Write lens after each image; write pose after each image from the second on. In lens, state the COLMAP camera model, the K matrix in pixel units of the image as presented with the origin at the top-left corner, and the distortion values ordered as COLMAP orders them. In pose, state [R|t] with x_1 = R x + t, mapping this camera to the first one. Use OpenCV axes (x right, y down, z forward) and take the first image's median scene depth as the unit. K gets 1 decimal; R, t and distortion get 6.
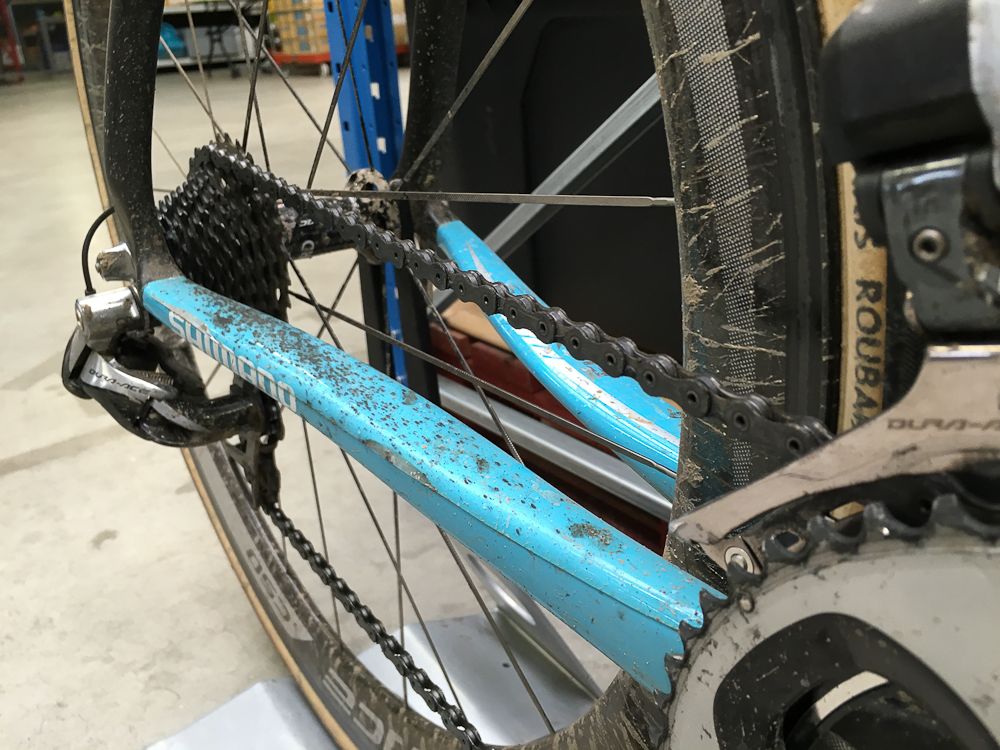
lens RADIAL K [[857.7, 0, 500.0], [0, 857.7, 375.0], [0, 0, 1]] dist [0.083258, -0.135199]
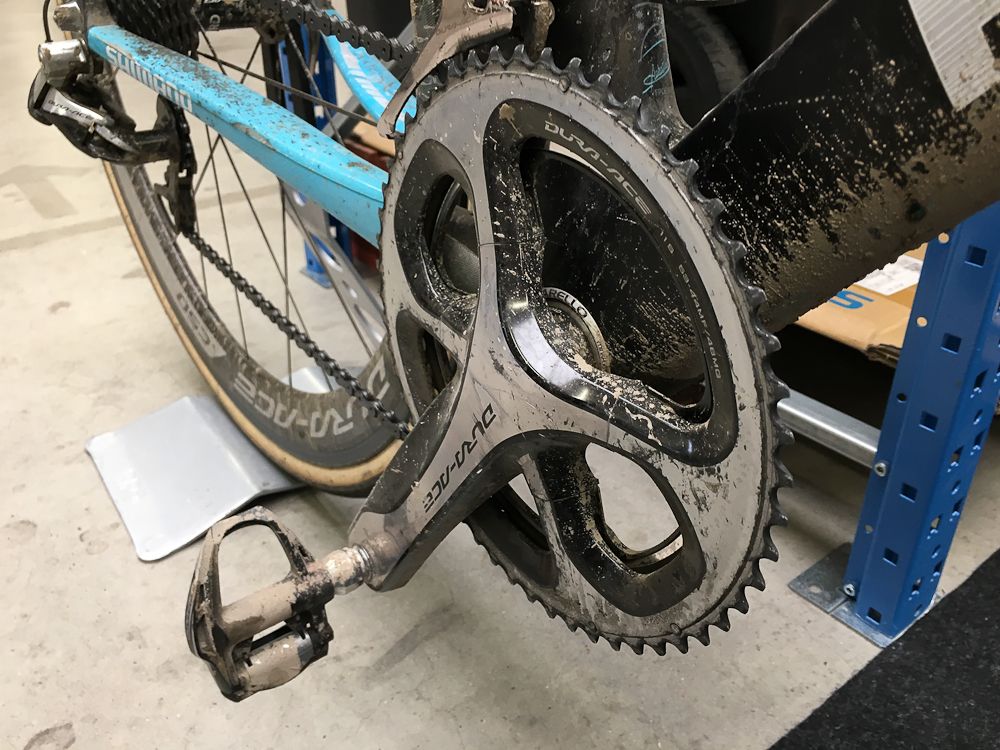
lens RADIAL K [[857.7, 0, 500.0], [0, 857.7, 375.0], [0, 0, 1]] dist [0.083258, -0.135199]
pose [[0.997657, 0.048987, 0.047760, 0.170319], [-0.054673, 0.990509, 0.126107, 0.192685], [-0.041129, -0.128423, 0.990866, -0.391462]]
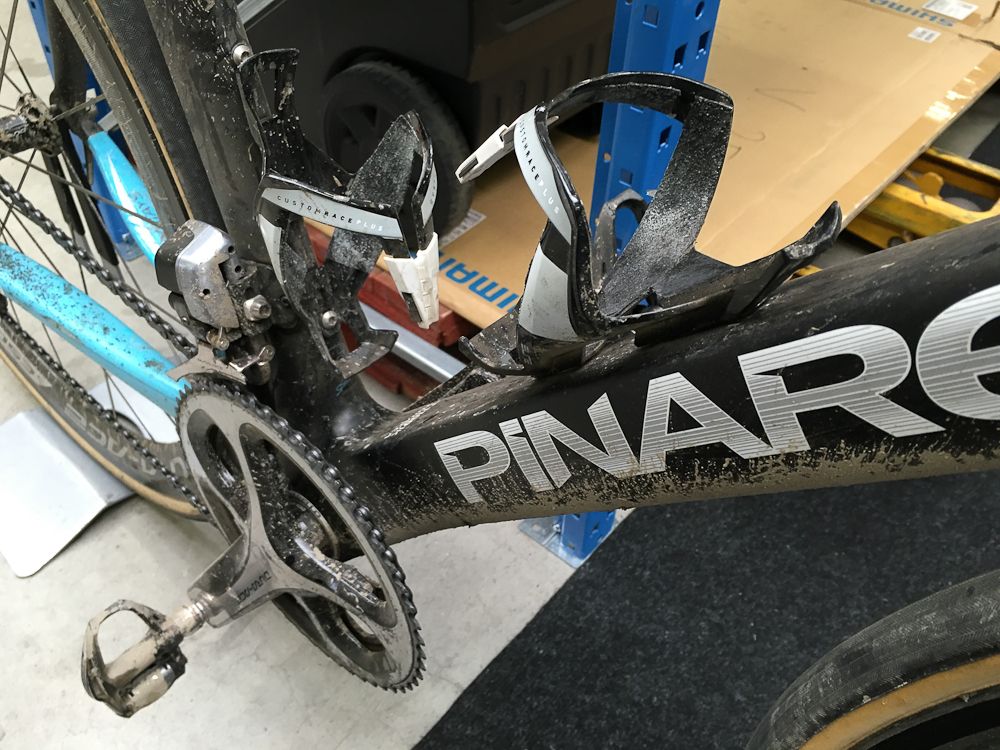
lens RADIAL K [[857.7, 0, 500.0], [0, 857.7, 375.0], [0, 0, 1]] dist [0.083258, -0.135199]
pose [[0.970493, -0.075824, 0.228898, 0.251809], [-0.010952, 0.934432, 0.355973, -0.334834], [-0.240881, -0.347976, 0.906029, -0.713156]]
